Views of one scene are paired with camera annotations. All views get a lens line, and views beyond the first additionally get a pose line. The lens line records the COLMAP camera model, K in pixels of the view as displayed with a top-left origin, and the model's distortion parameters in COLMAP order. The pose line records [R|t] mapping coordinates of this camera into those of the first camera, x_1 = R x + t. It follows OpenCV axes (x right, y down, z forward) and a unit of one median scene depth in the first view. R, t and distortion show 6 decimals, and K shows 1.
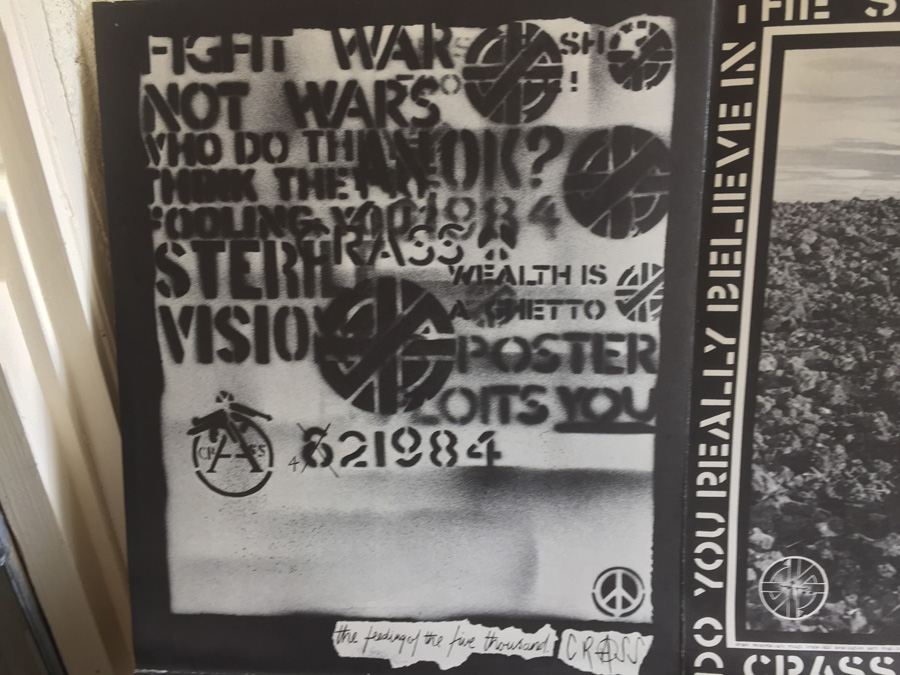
lens RADIAL K [[759.1, 0, 416.8], [0, 759.1, 342.4], [0, 0, 1]] dist [0.094489, -0.131784]
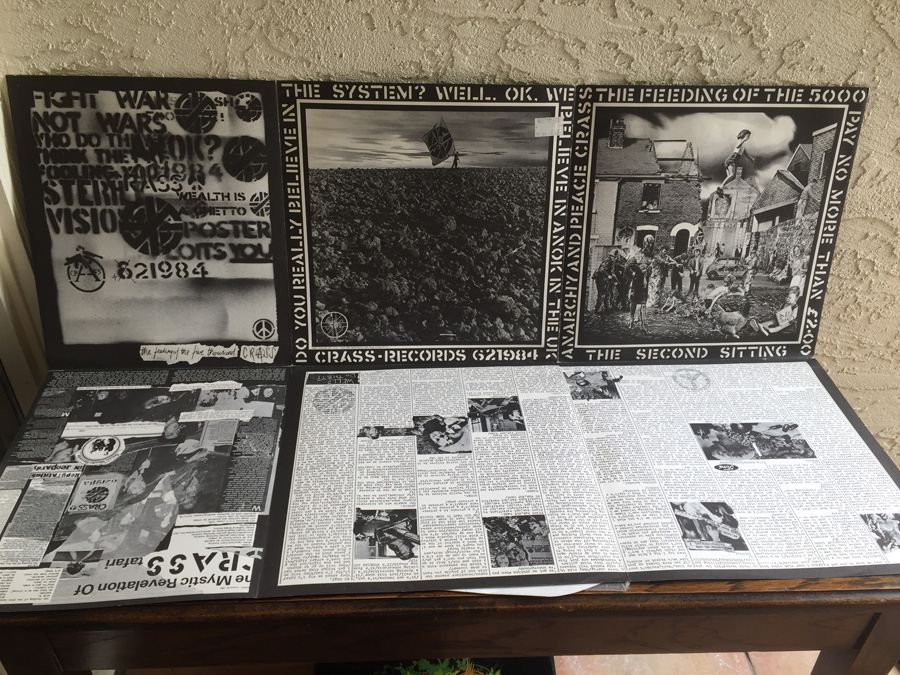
lens RADIAL K [[759.1, 0, 449.7], [0, 759.1, 324.6], [0, 0, 1]] dist [0.094489, -0.131784]
pose [[0.989011, -0.022944, 0.146053, 0.515188], [0.001135, 0.989034, 0.147687, -0.044299], [-0.147839, -0.145898, 0.978191, -1.497523]]
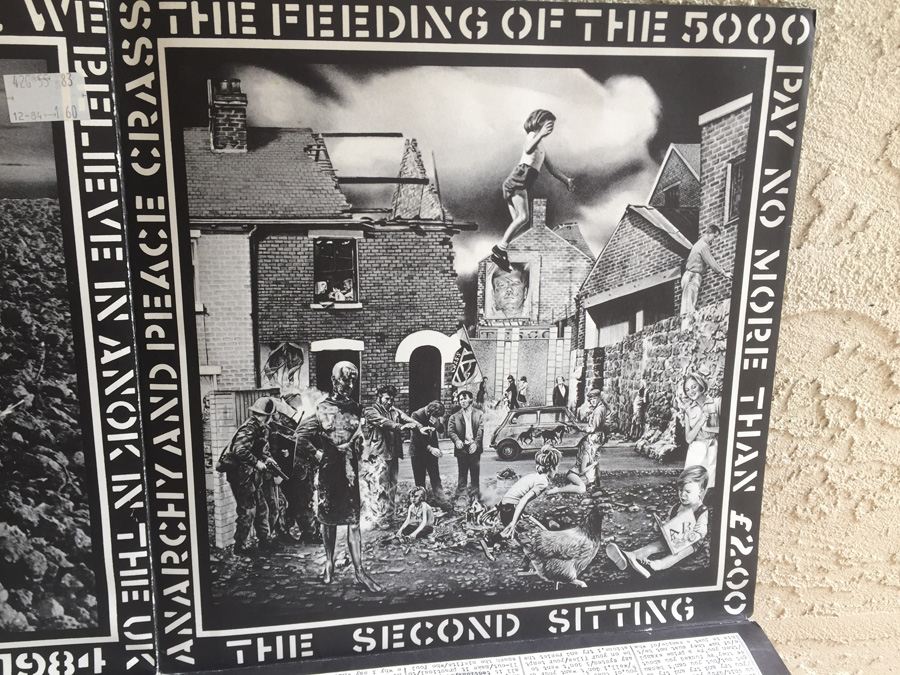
lens RADIAL K [[759.1, 0, 445.7], [0, 759.1, 324.9], [0, 0, 1]] dist [0.094489, -0.131784]
pose [[0.976338, -0.028772, 0.214327, 1.437559], [0.028241, 0.999586, 0.005540, -0.016561], [-0.214398, 0.000644, 0.976746, -0.161596]]
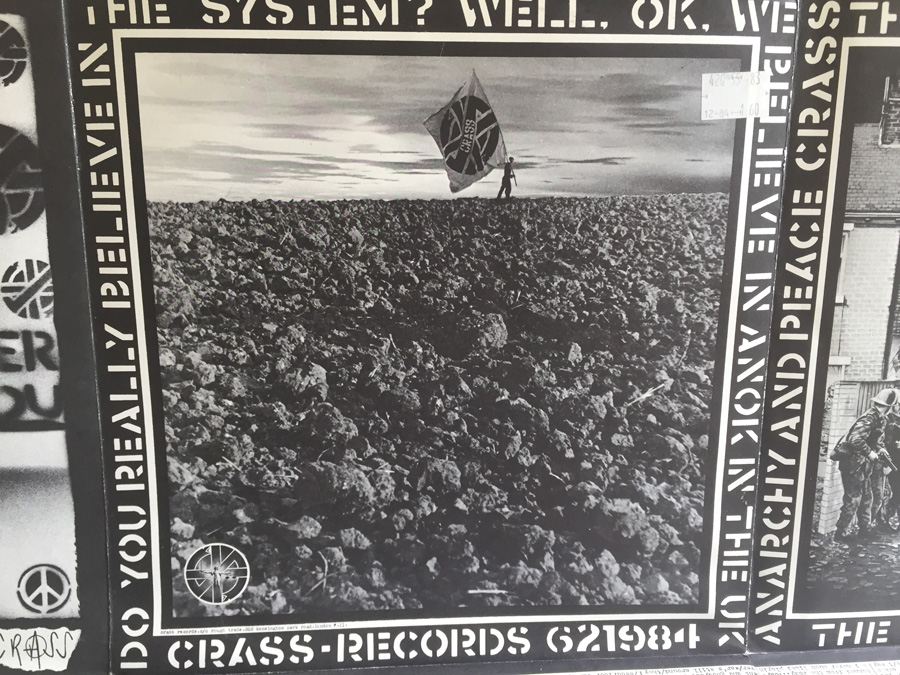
lens RADIAL K [[759.1, 0, 446.6], [0, 759.1, 331.4], [0, 0, 1]] dist [0.094489, -0.131784]
pose [[0.990225, -0.011315, 0.139021, 0.677151], [0.009803, 0.999885, 0.011555, -0.016704], [-0.139136, -0.010079, 0.990222, -0.064433]]
